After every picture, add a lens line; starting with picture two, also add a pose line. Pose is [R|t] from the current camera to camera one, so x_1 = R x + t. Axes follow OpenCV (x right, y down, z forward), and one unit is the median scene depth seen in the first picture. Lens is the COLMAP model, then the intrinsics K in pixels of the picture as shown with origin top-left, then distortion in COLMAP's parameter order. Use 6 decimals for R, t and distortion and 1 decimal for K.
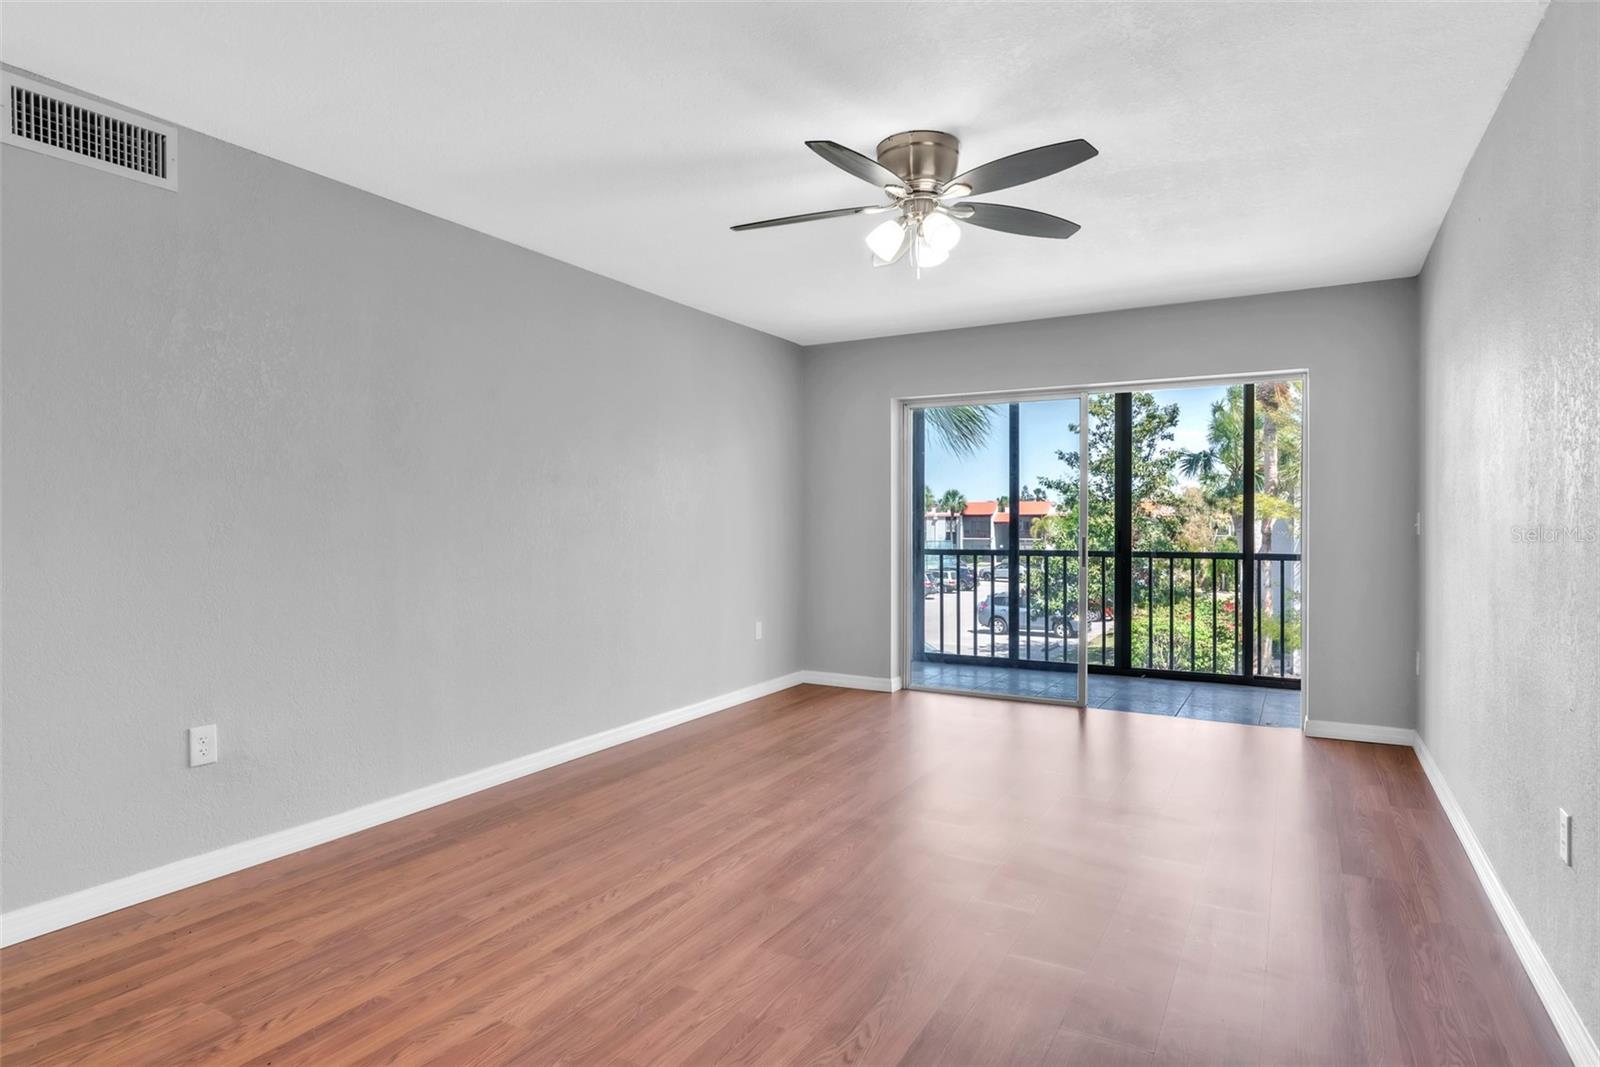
lens RADIAL K [[881.9, 0, 800.4], [0, 881.9, 525.2], [0, 0, 1]] dist [-0.000504, 0.000117]
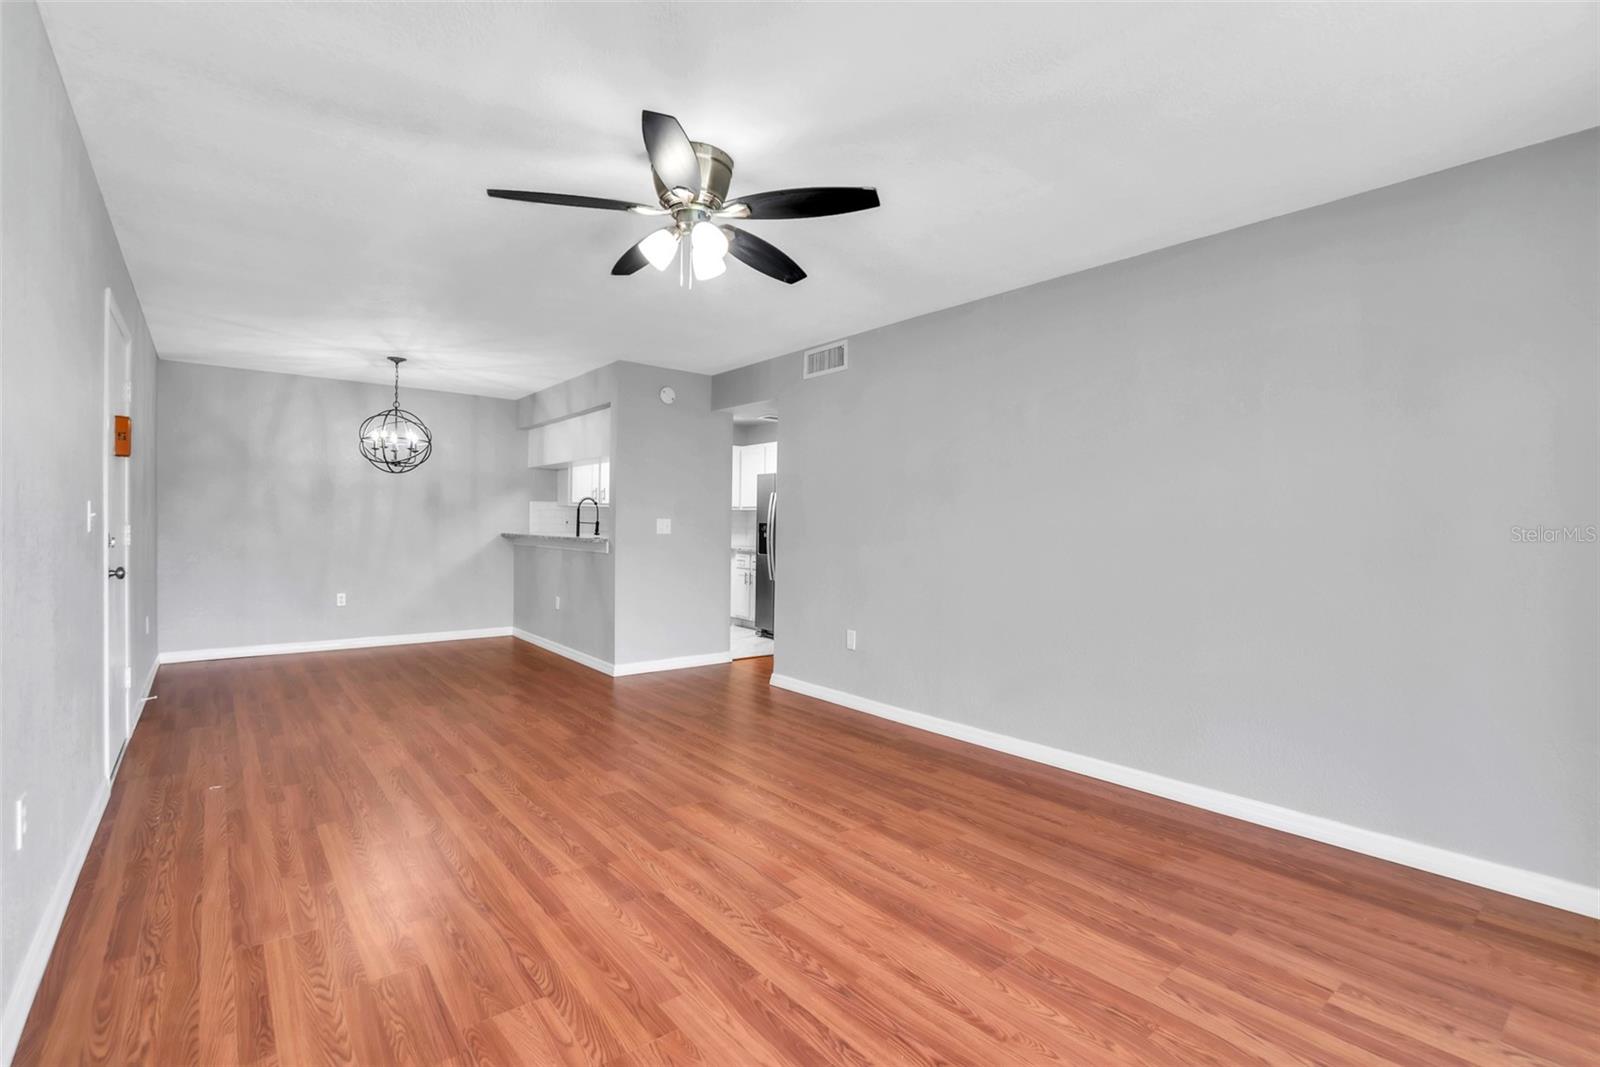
lens RADIAL K [[738.8, 0, 802.6], [0, 738.8, 537.6], [0, 0, 1]] dist [-0.023105, 0.000052]
pose [[-0.368851, 0.004305, -0.929478, 0.595542], [-0.019914, 0.999723, 0.012533, -0.000836], [0.929275, 0.023133, -0.368663, 0.978821]]
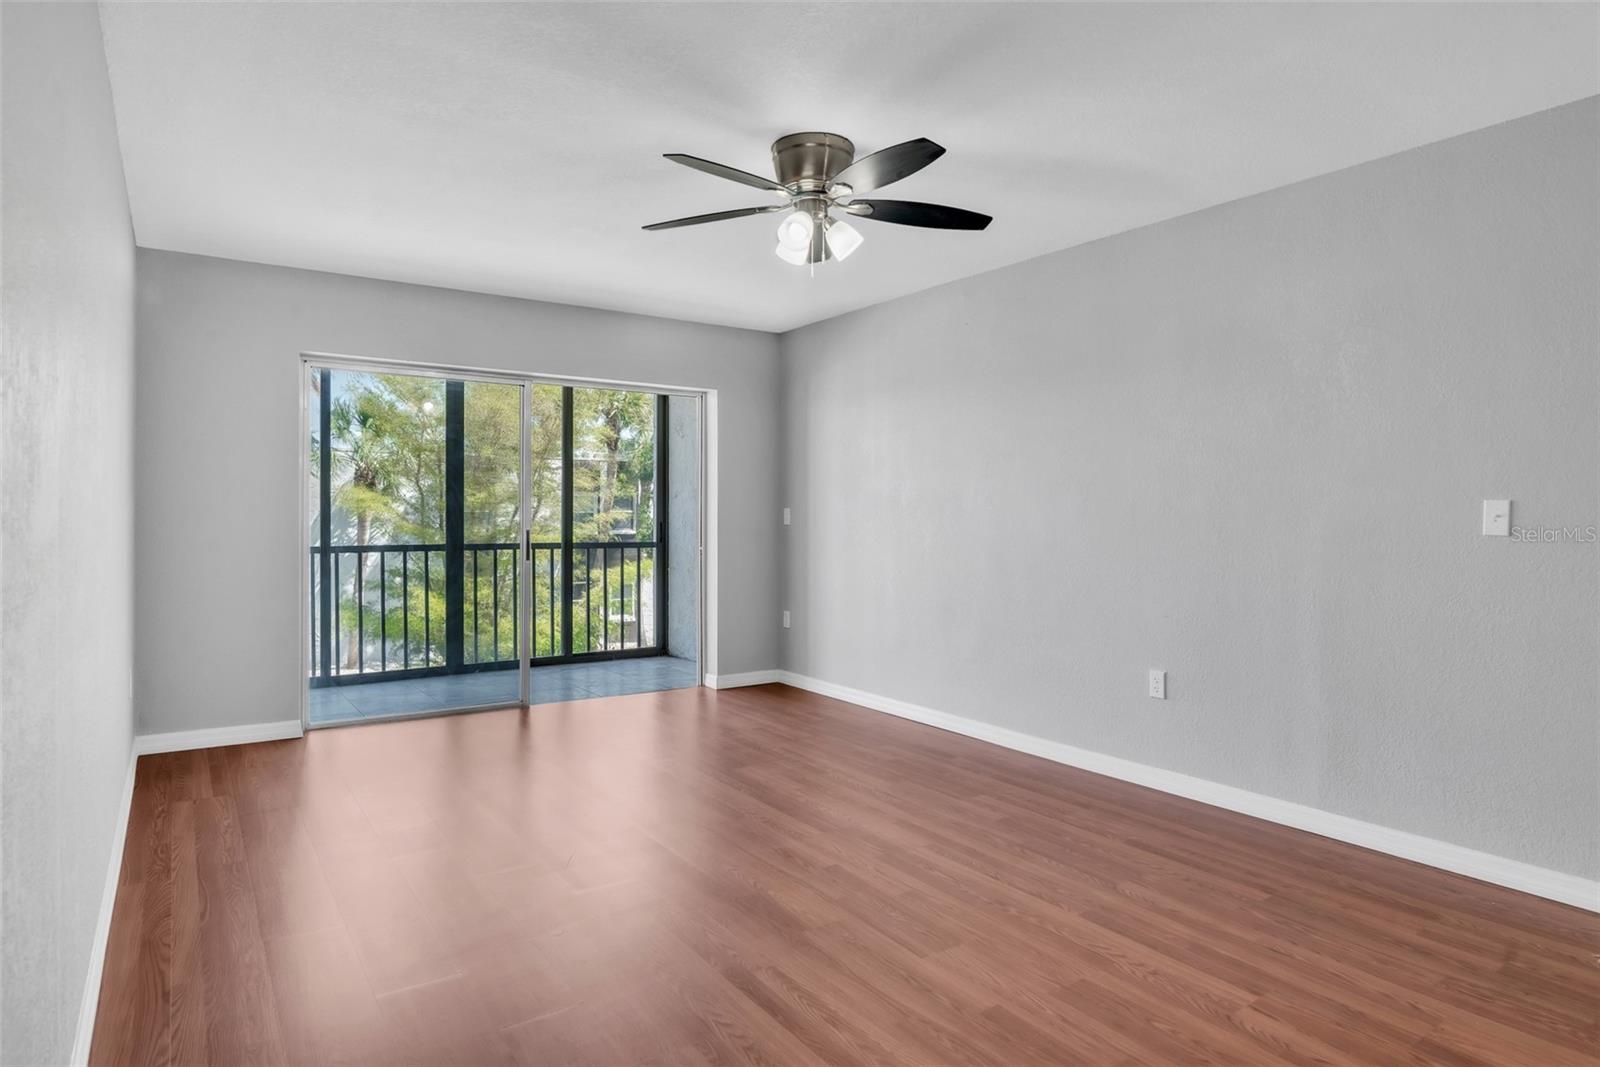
lens RADIAL K [[891.6, 0, 802.8], [0, 891.6, 500.2], [0, 0, 1]] dist [-0.002372, -0.000116]
pose [[0.436224, 0.019210, 0.899633, -0.541494], [-0.001133, 0.999783, -0.020799, 0.002462], [-0.899837, 0.008054, 0.436151, 0.382253]]
